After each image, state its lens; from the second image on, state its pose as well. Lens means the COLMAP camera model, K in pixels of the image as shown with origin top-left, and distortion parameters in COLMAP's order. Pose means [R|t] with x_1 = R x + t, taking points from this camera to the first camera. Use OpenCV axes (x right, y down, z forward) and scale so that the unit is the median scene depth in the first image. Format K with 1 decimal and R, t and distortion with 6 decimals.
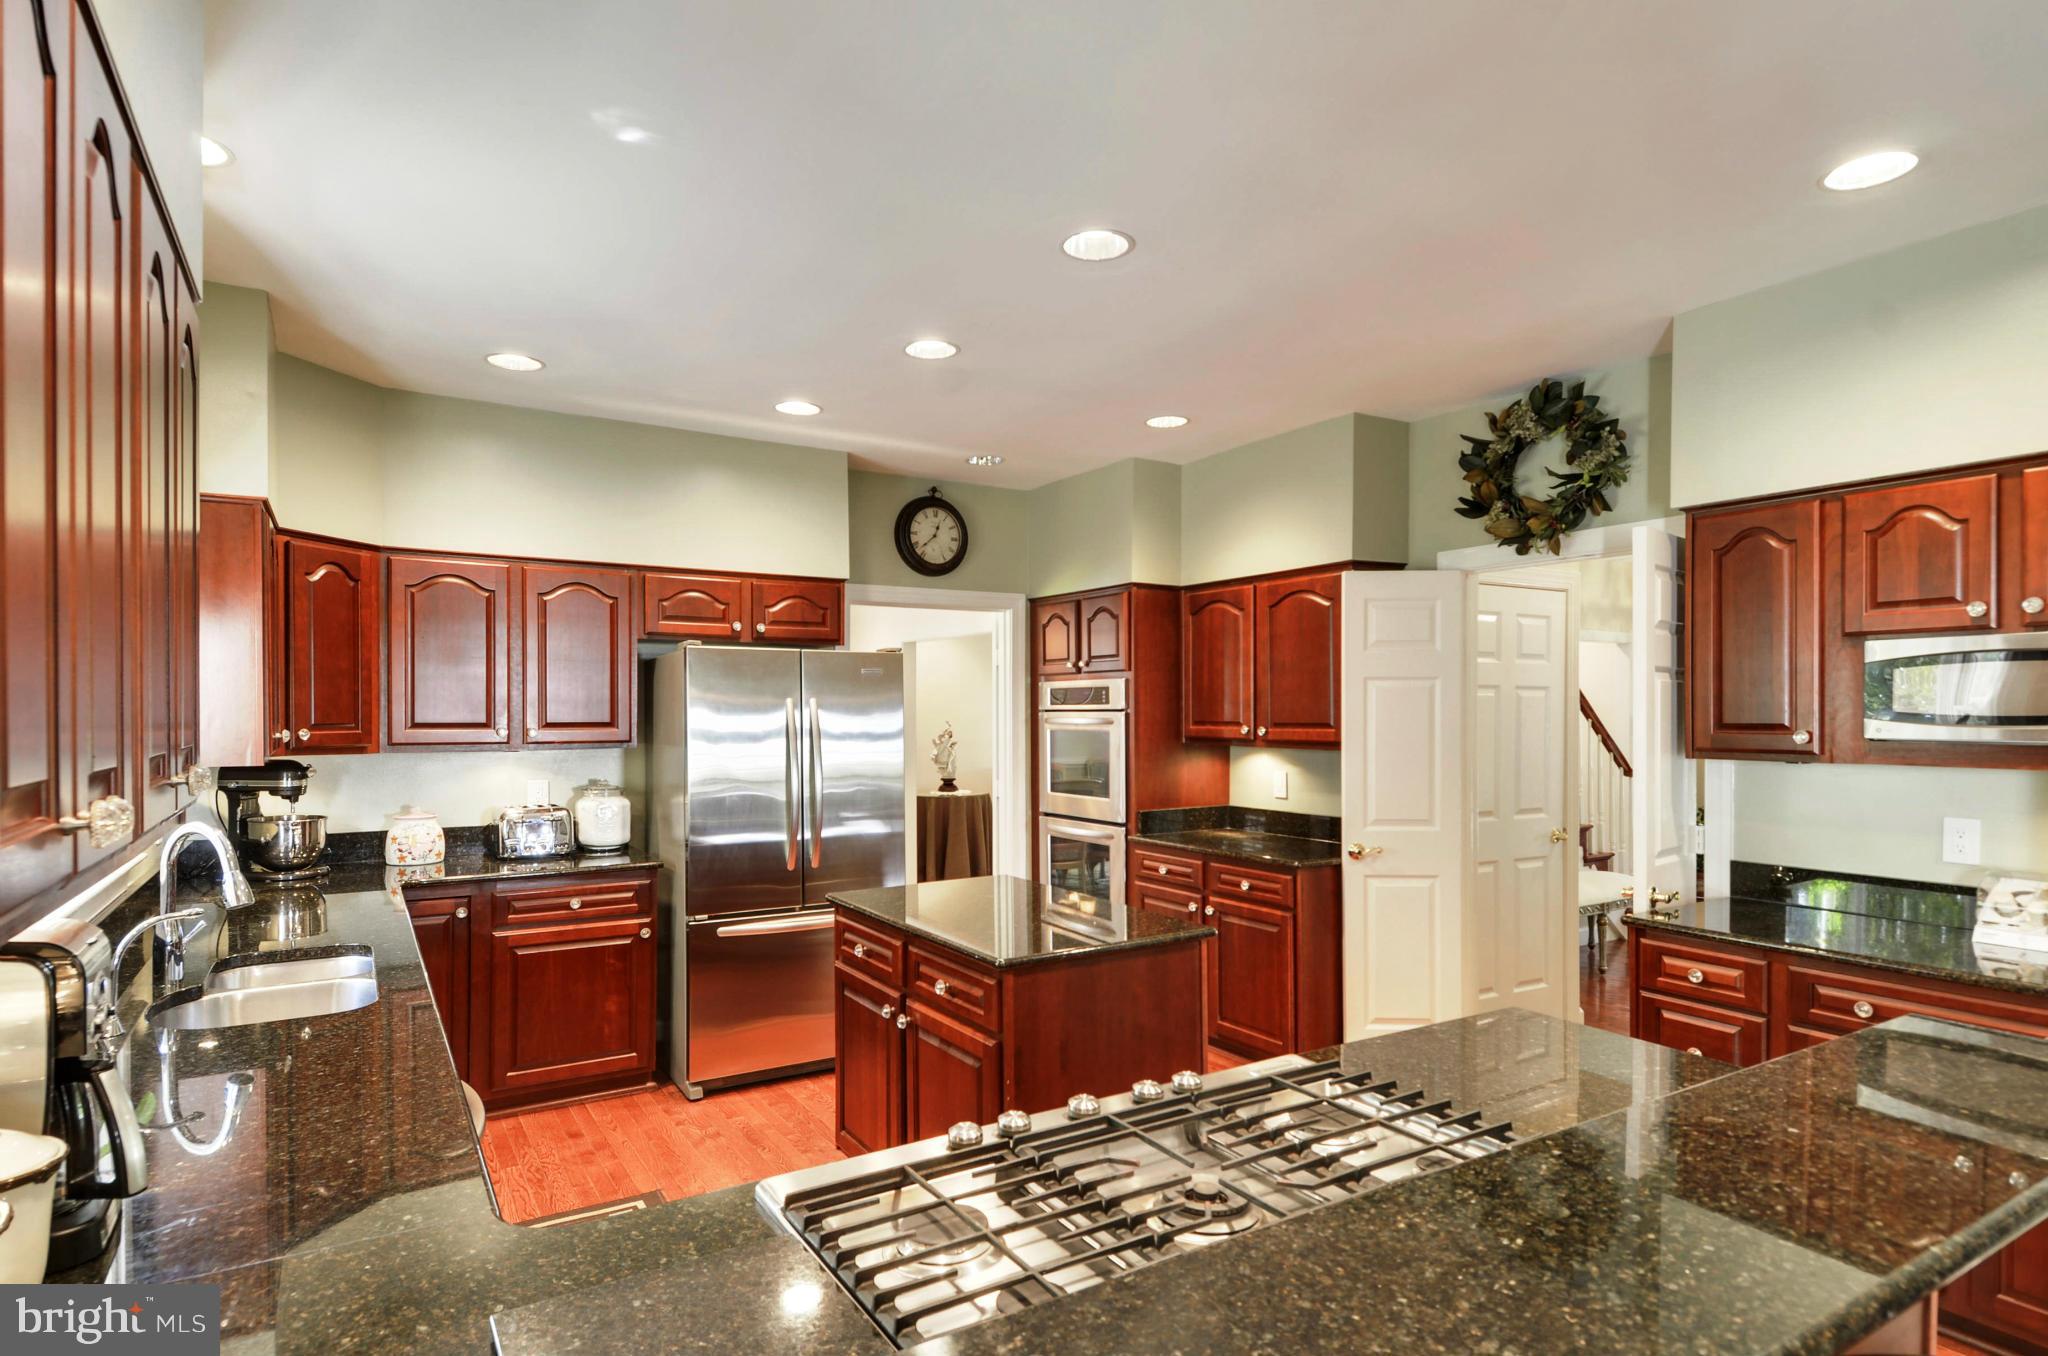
lens RADIAL K [[1091.1, 0, 1074.4], [0, 1091.1, 709.8], [0, 0, 1]] dist [0.010235, -0.002383]
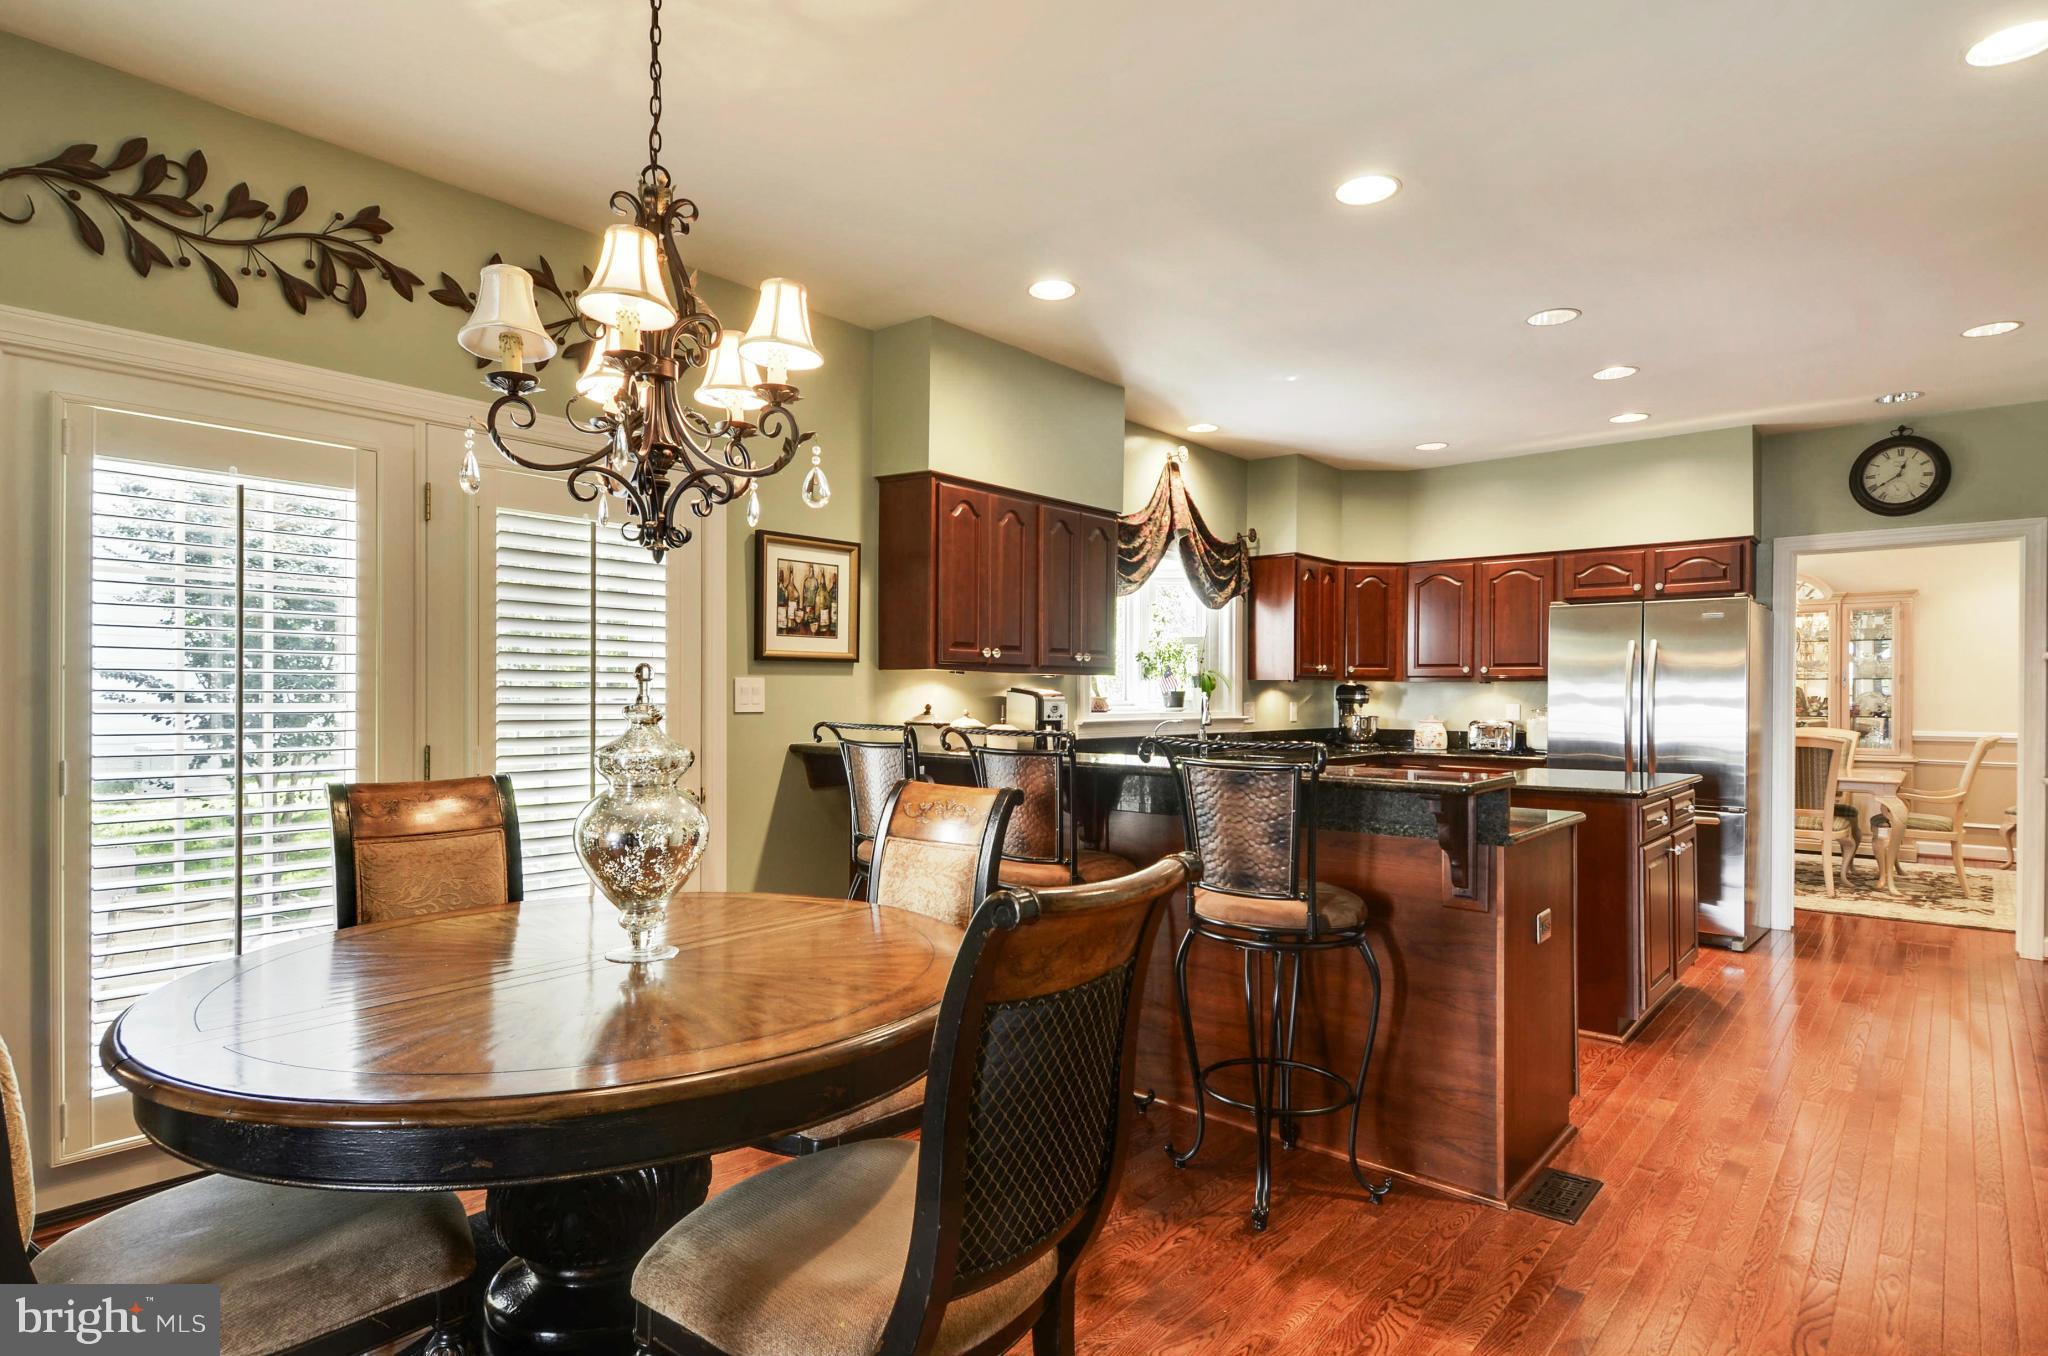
lens RADIAL K [[1091.1, 0, 981.6], [0, 1091.1, 694.7], [0, 0, 1]] dist [0.010235, -0.002383]
pose [[0.256892, -0.000028, -0.966440, 0.801553], [-0.005931, 0.999981, -0.001605, 0.061092], [0.966422, 0.006144, 0.256887, -0.084435]]
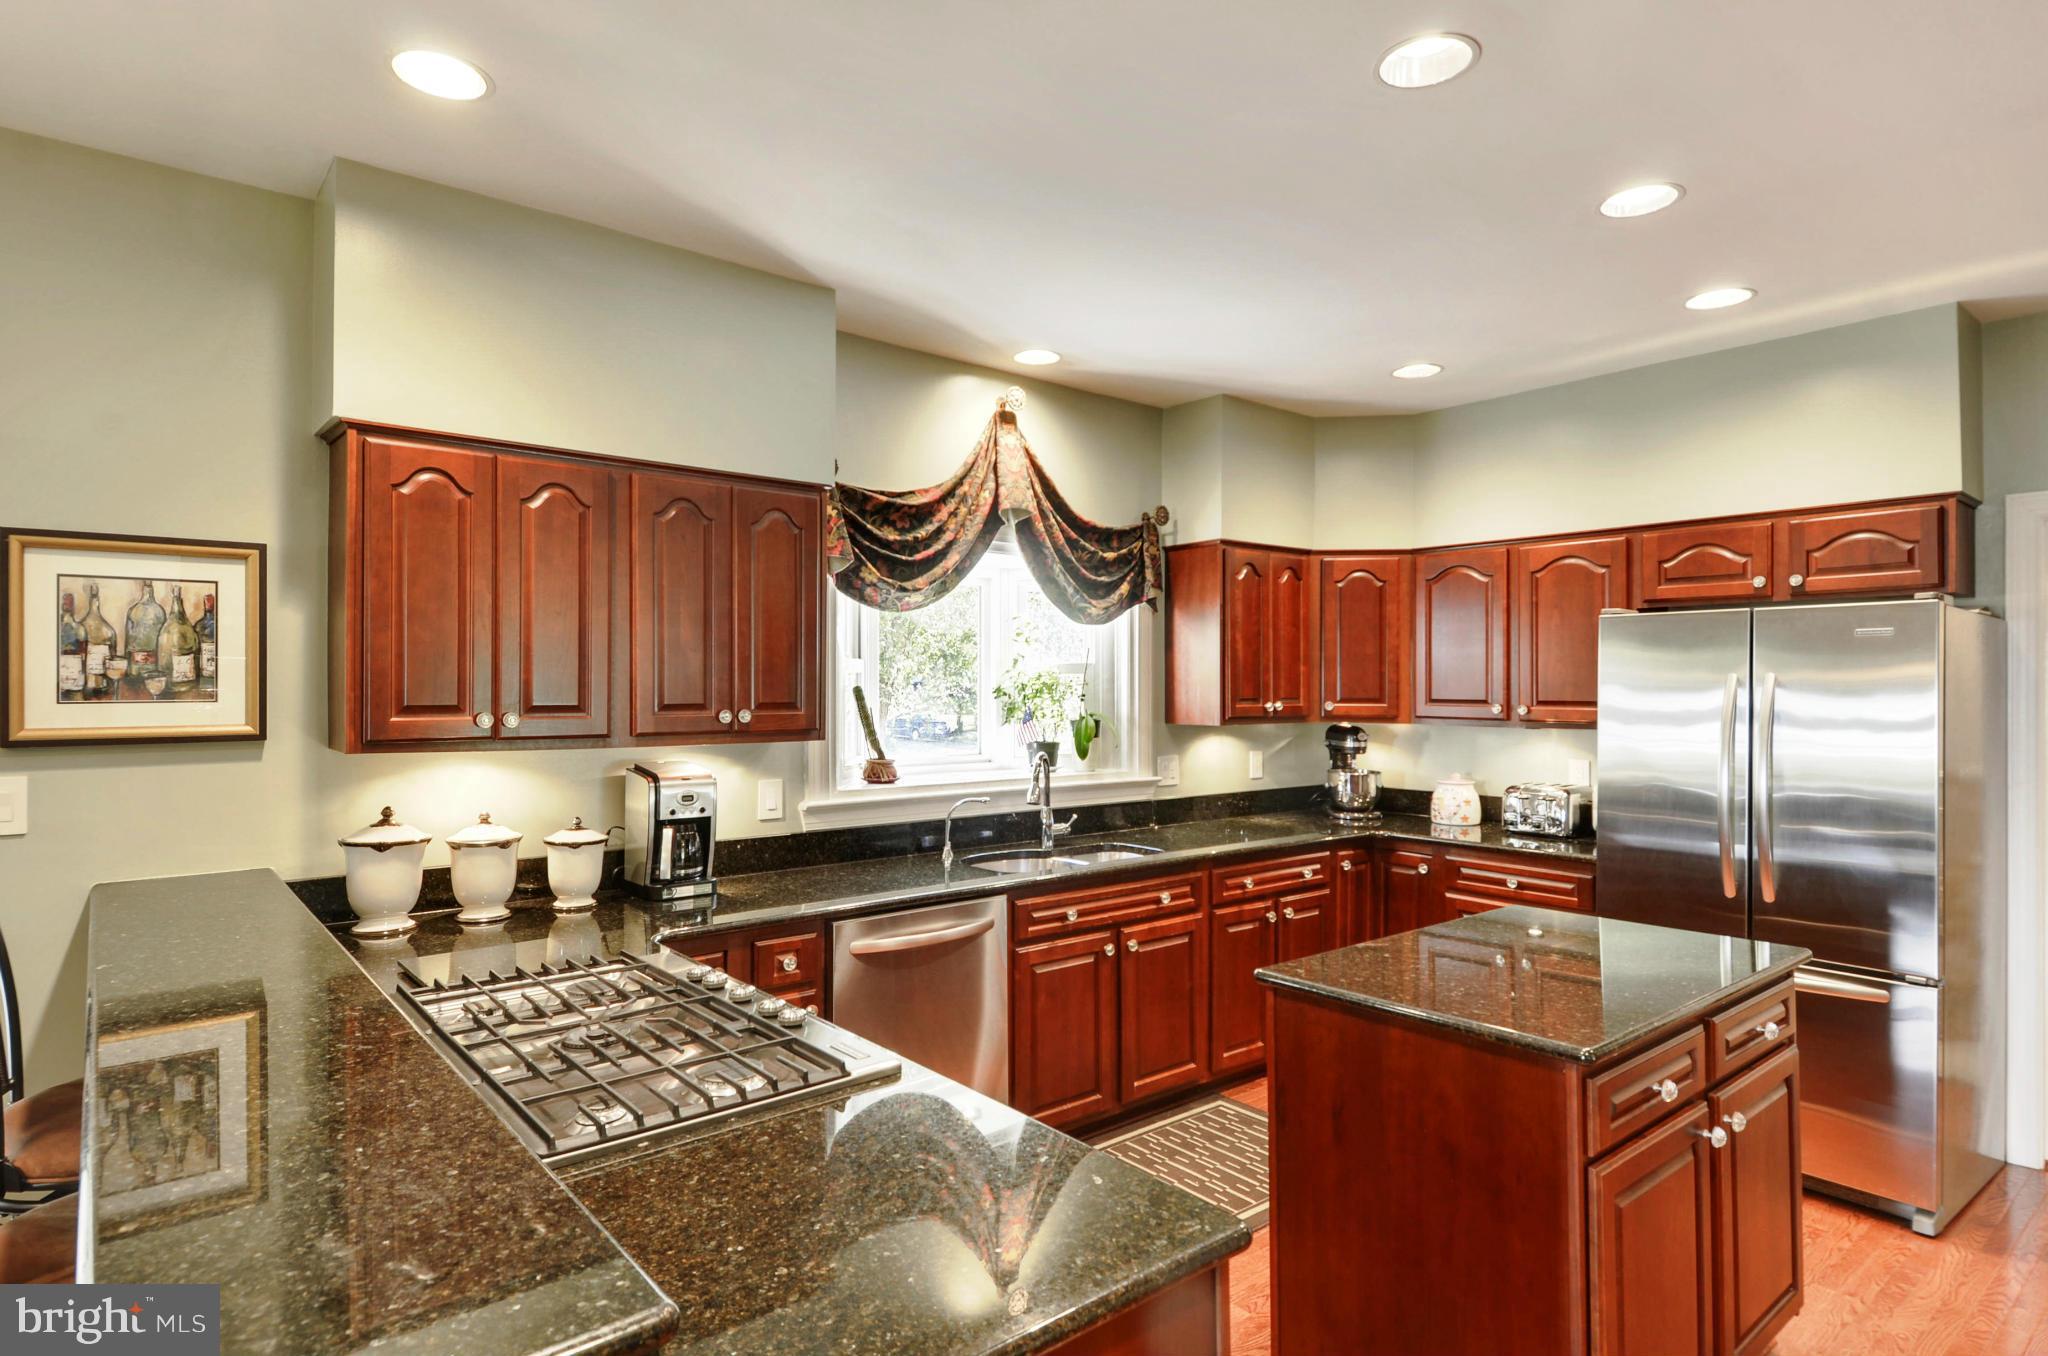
lens RADIAL K [[1091.1, 0, 1008.6], [0, 1091.1, 679.3], [0, 0, 1]] dist [0.010235, -0.002383]
pose [[0.101178, -0.007527, -0.994840, 0.459055], [-0.002207, 0.999967, -0.007791, 0.001051], [0.994866, 0.002983, 0.101158, 0.411868]]
